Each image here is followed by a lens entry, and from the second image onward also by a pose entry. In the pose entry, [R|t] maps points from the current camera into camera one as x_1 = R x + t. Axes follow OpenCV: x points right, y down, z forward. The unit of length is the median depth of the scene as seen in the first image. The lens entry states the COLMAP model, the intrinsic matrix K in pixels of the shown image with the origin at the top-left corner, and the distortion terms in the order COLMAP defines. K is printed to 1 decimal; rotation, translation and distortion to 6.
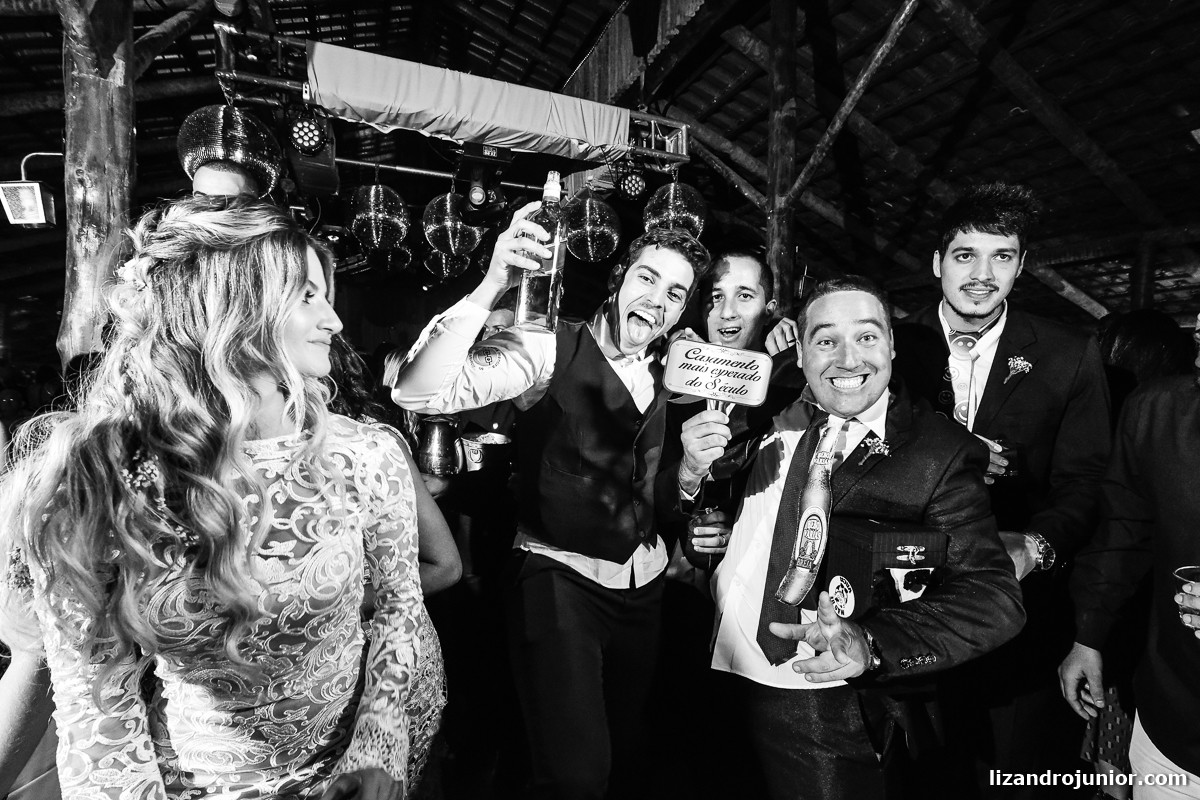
lens RADIAL K [[550.1, 0, 597.8], [0, 550.1, 403.0], [0, 0, 1]] dist [-0.018049, 0.001494]
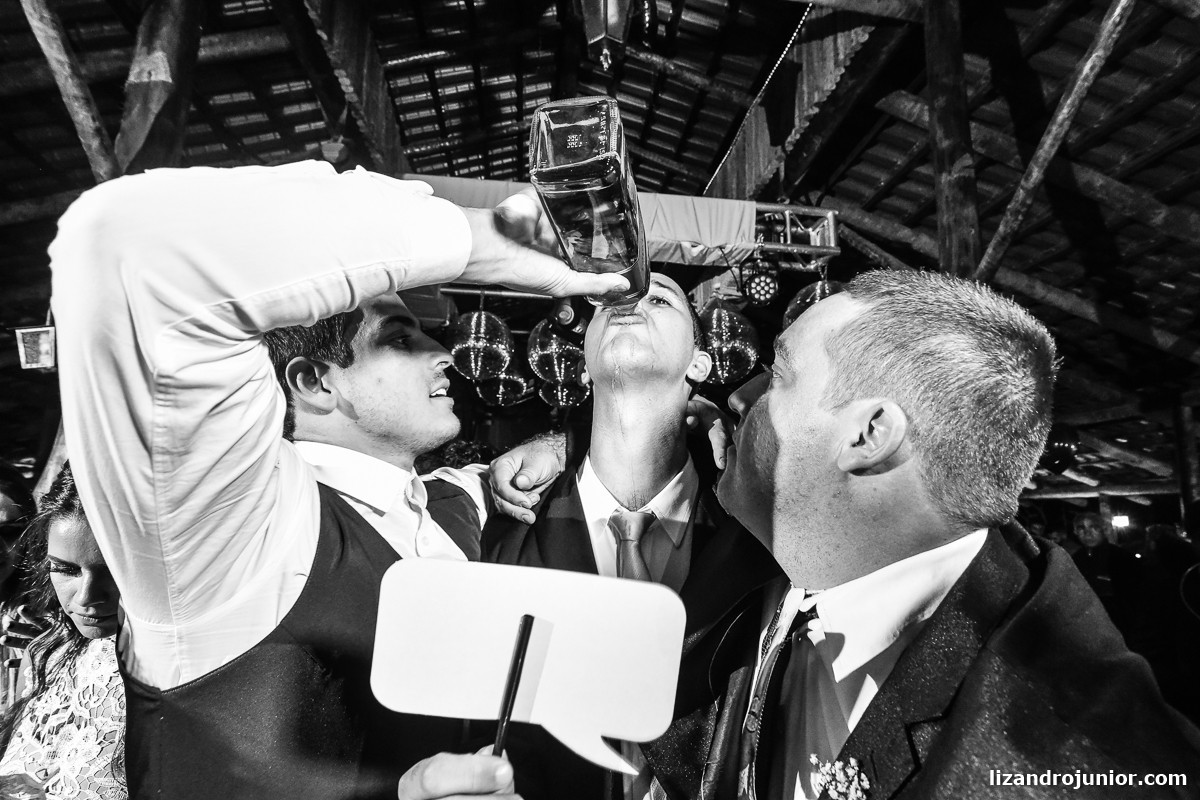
lens RADIAL K [[623.2, 0, 597.3], [0, 623.2, 405.6], [0, 0, 1]] dist [-0.010217, -0.000946]
pose [[0.955525, -0.032318, -0.293134, 0.087026], [-0.032998, 0.976019, -0.215171, -0.026244], [0.293058, 0.215275, 0.931544, 0.115394]]
